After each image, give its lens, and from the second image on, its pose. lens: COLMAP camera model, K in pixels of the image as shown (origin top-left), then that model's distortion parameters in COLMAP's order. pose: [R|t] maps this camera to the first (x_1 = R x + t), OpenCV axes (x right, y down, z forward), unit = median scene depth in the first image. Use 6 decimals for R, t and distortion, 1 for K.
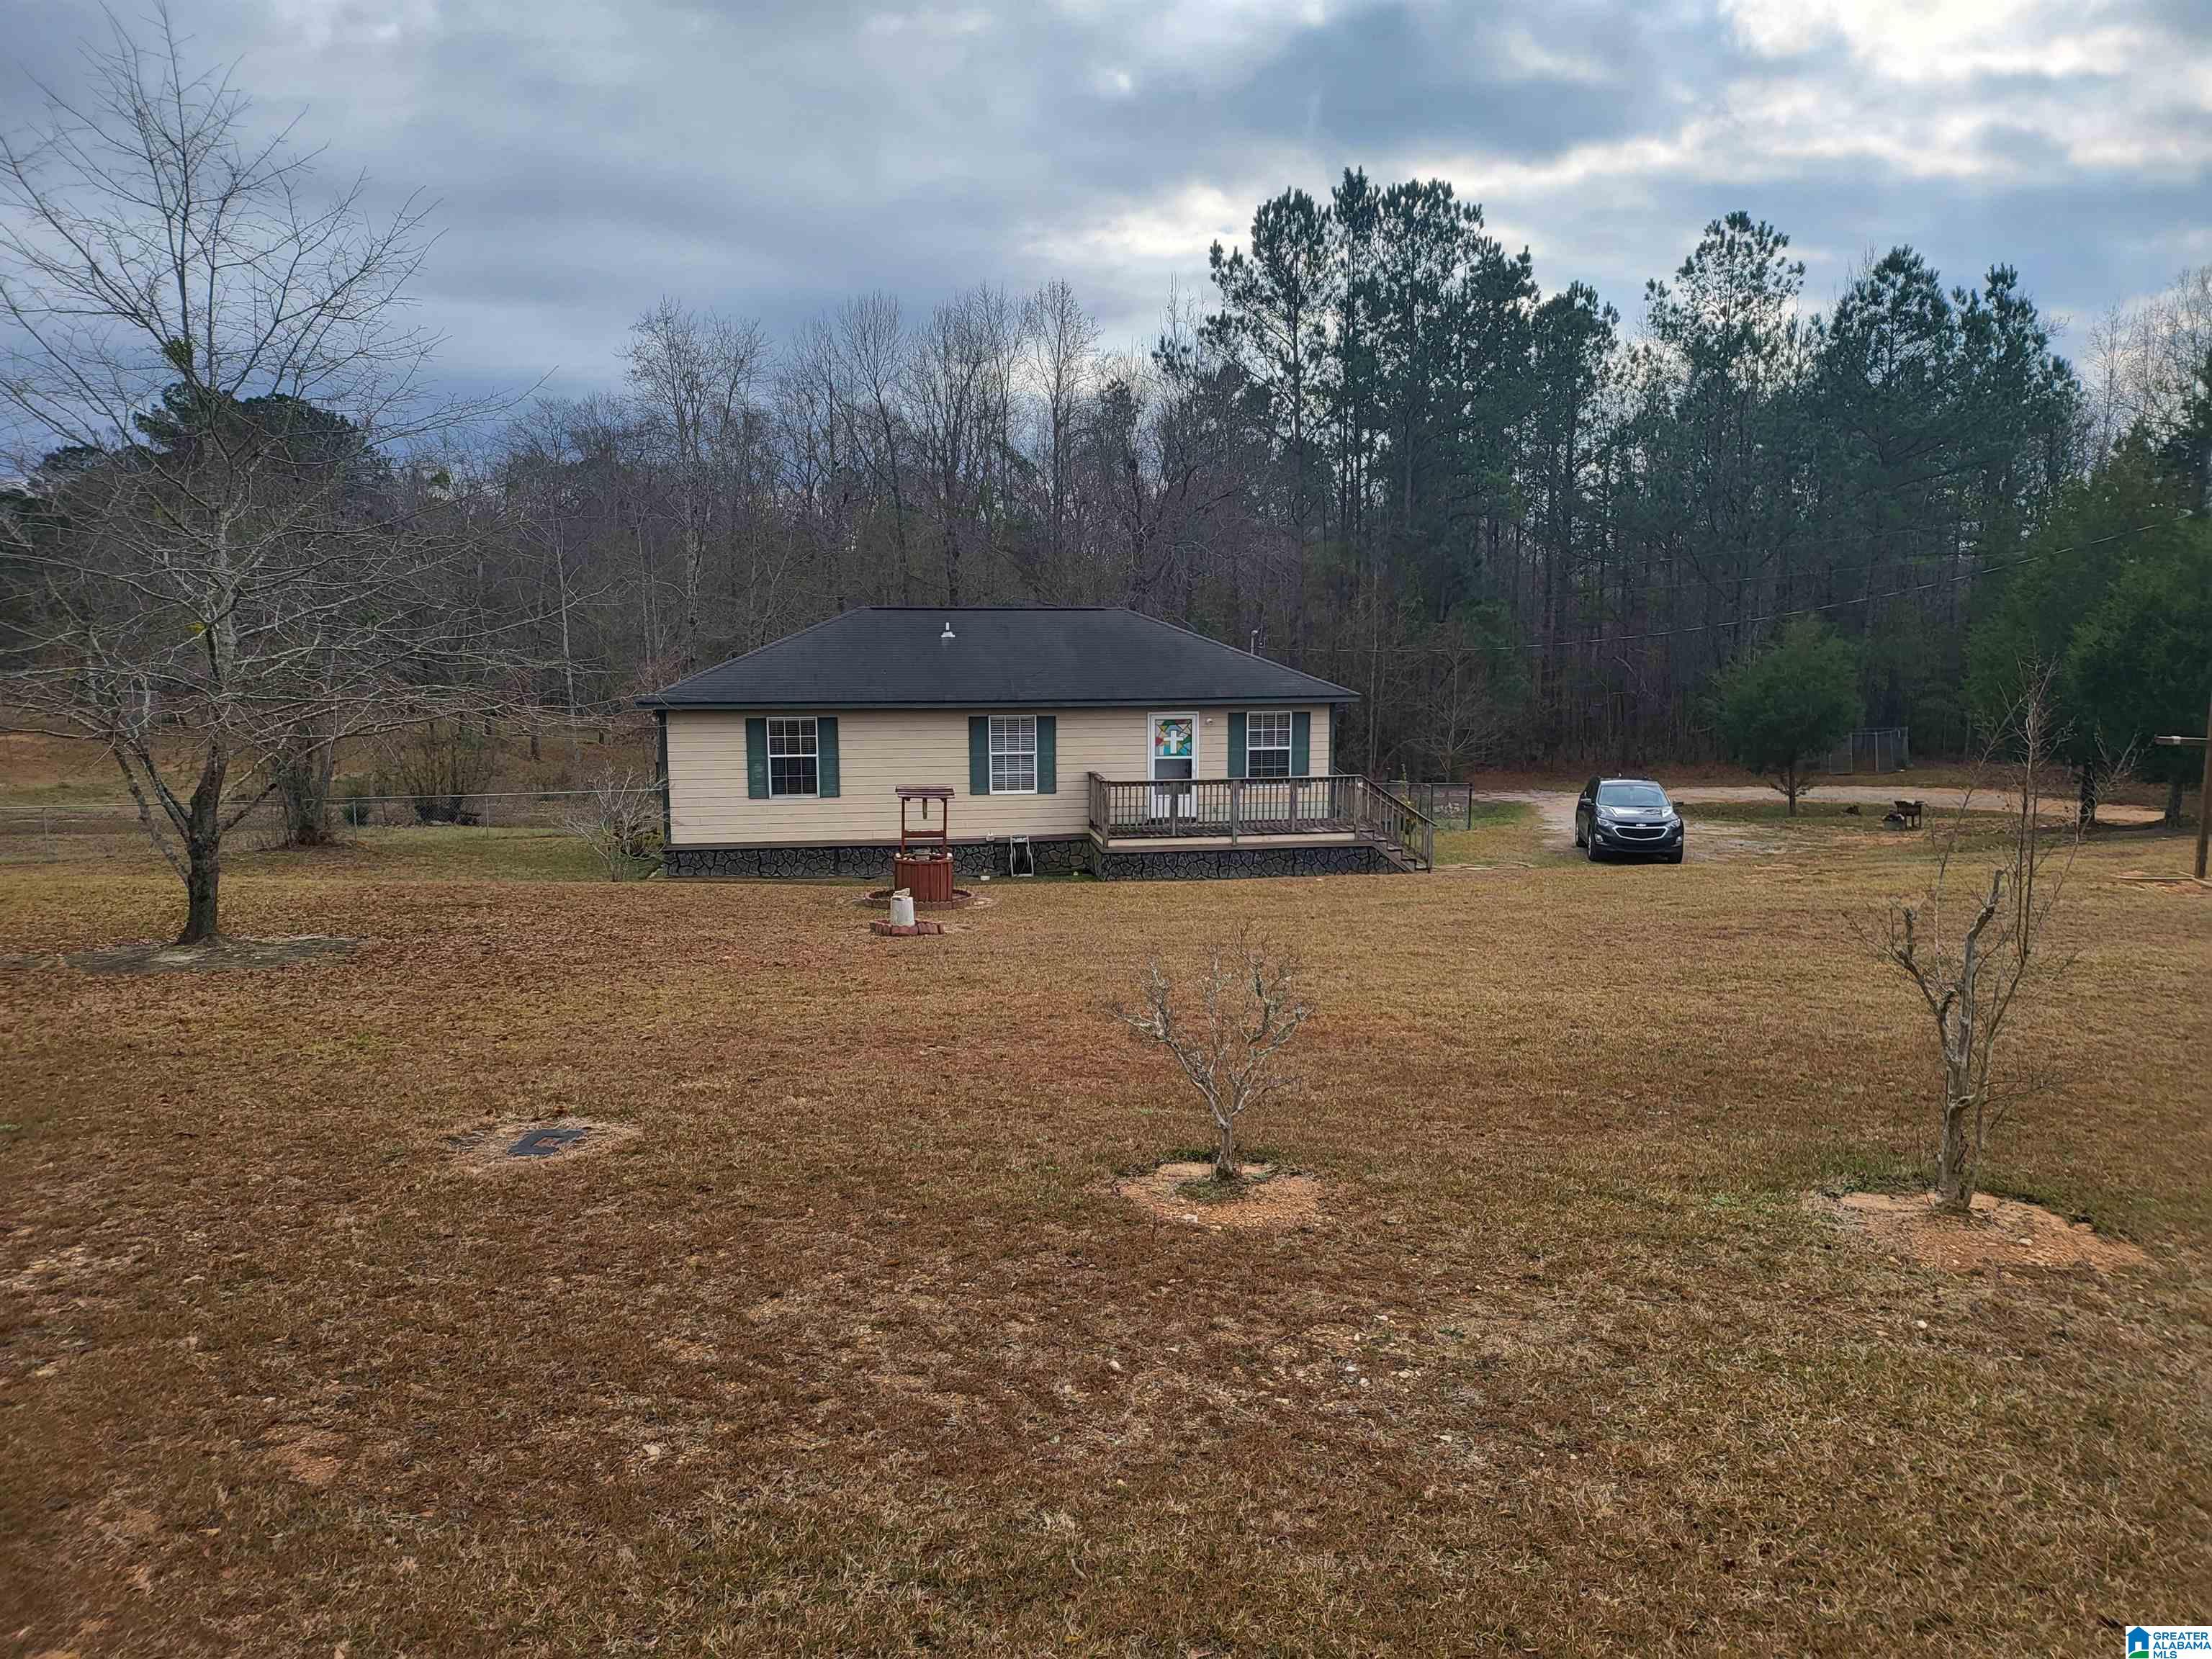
lens RADIAL K [[1544.1, 0, 1109.8], [0, 1544.1, 851.7], [0, 0, 1]] dist [0.075160, -0.093706]
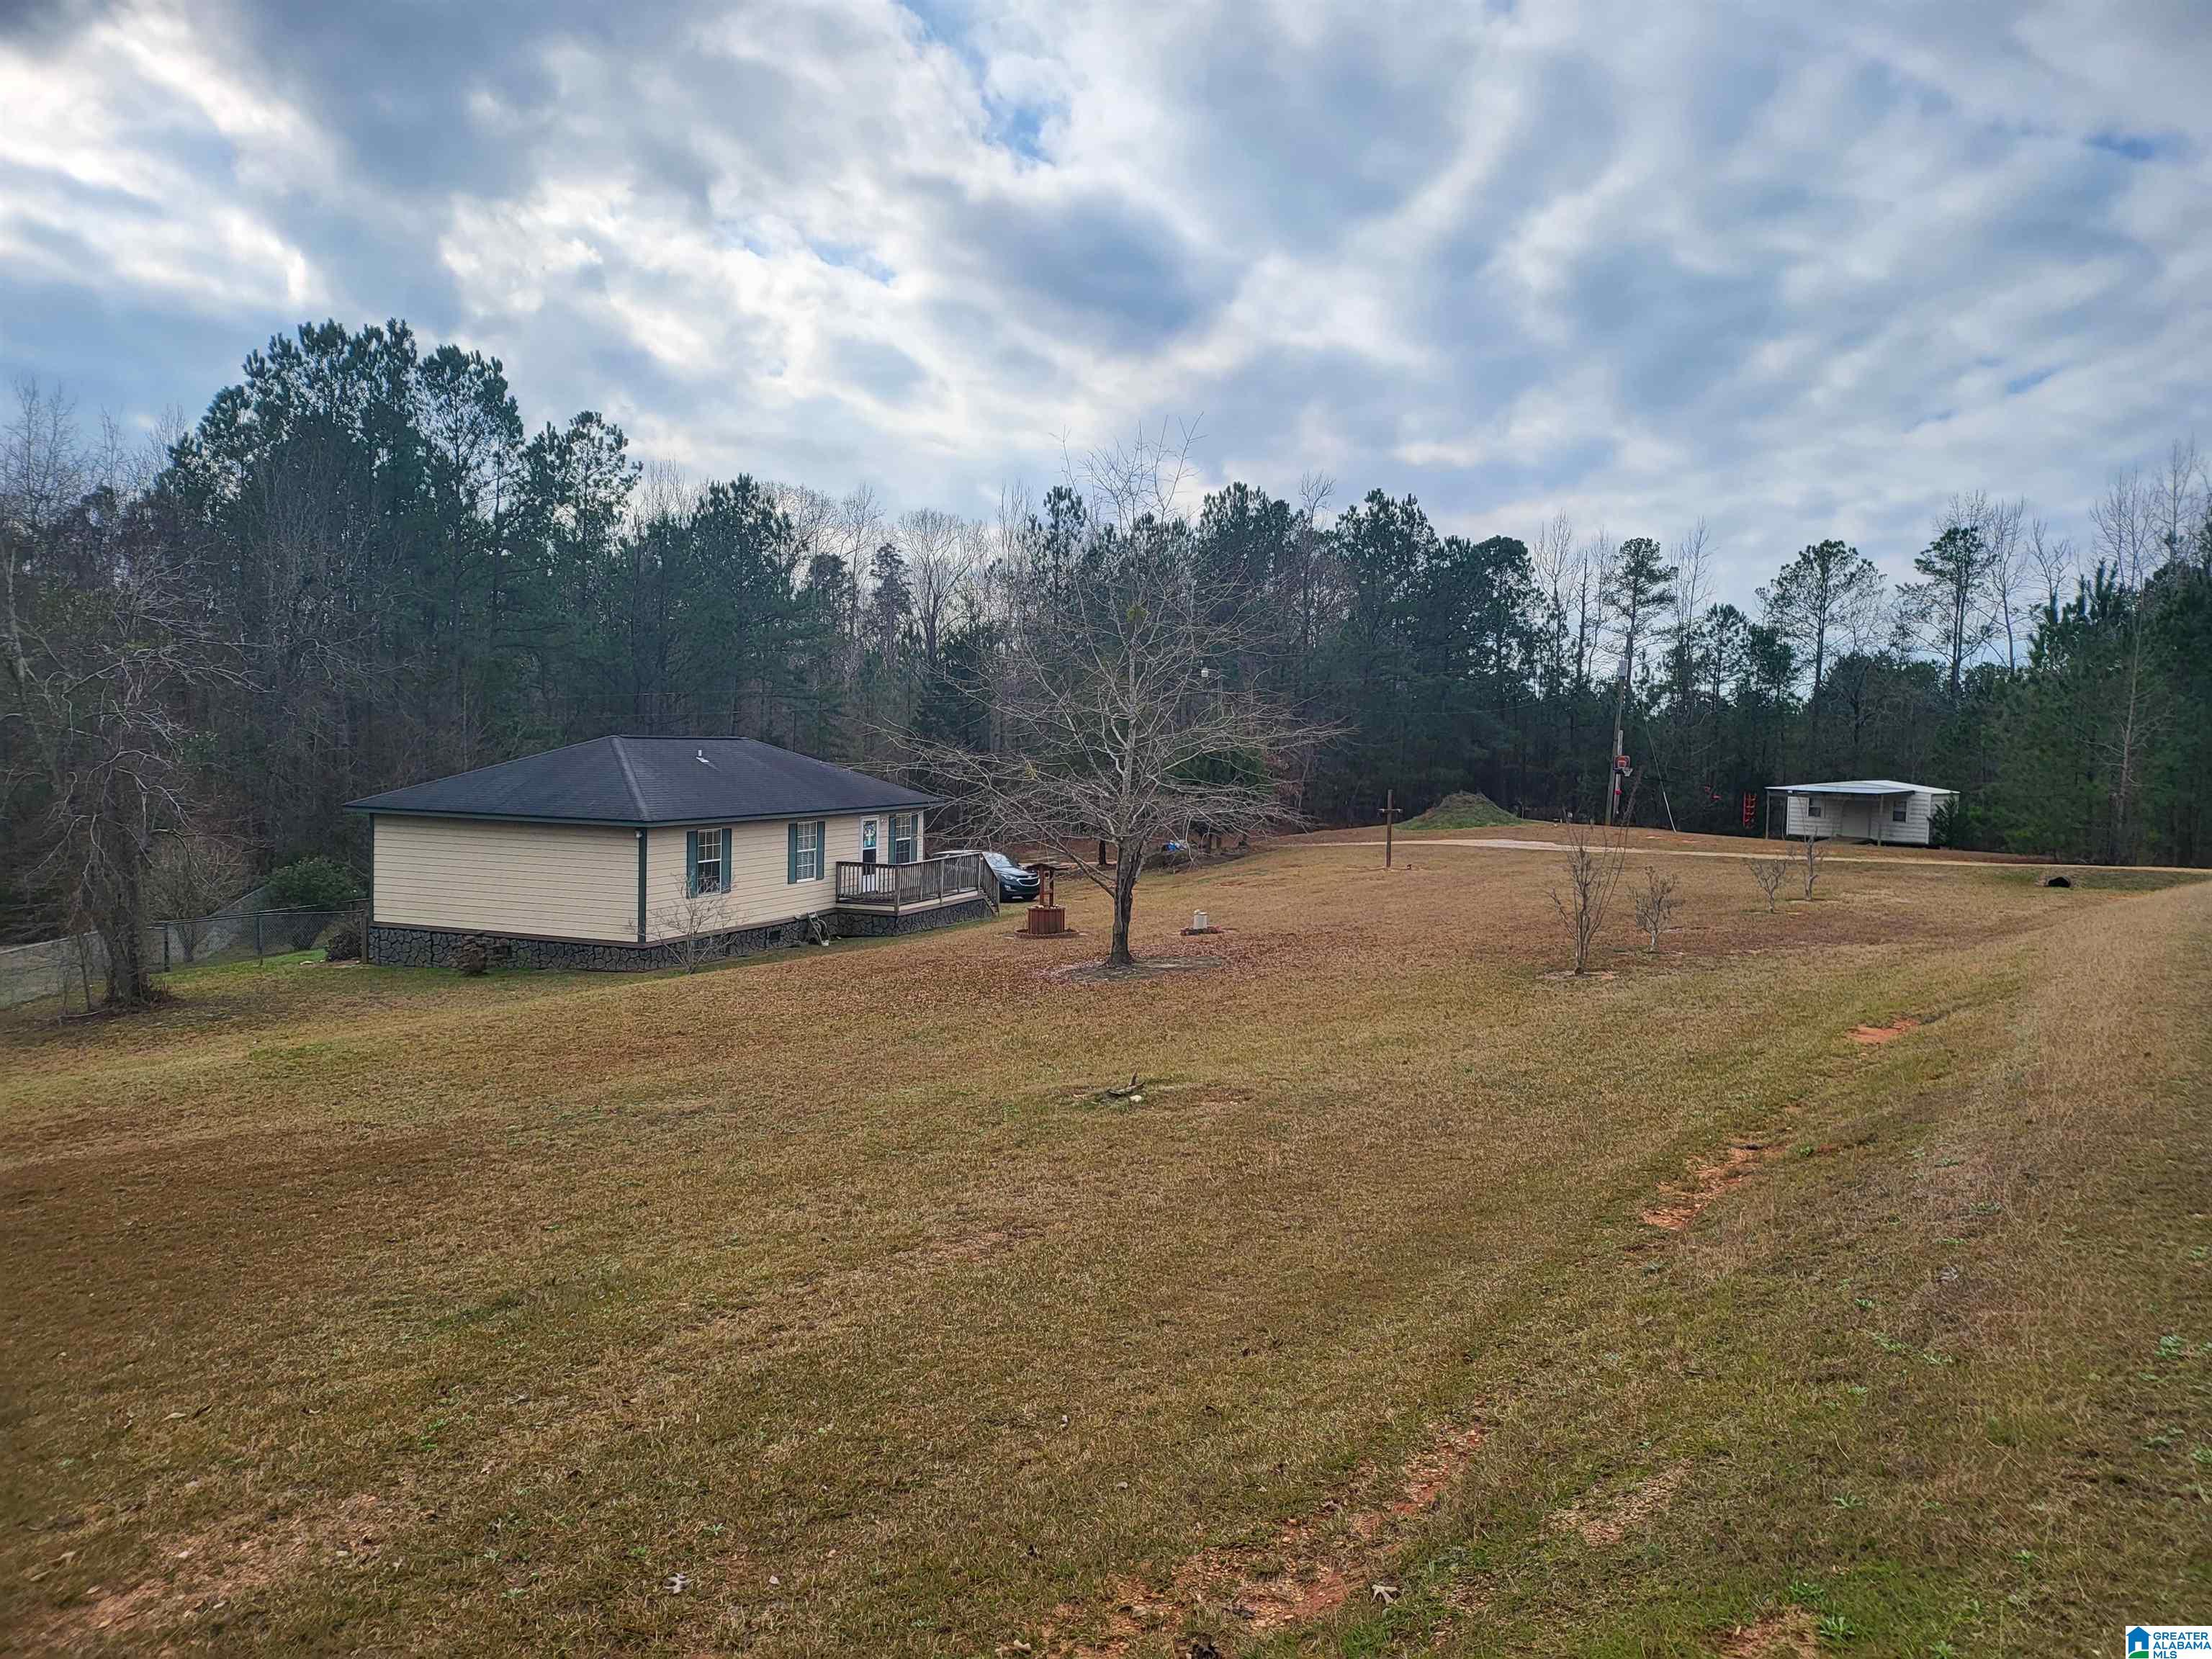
lens RADIAL K [[1545.1, 0, 1129.1], [0, 1545.1, 835.1], [0, 0, 1]] dist [0.070329, -0.085457]
pose [[0.434145, -0.032328, 0.900263, -1.127644], [0.101054, 0.994796, -0.013010, -0.031704], [-0.895157, 0.096623, 0.435153, 0.176428]]
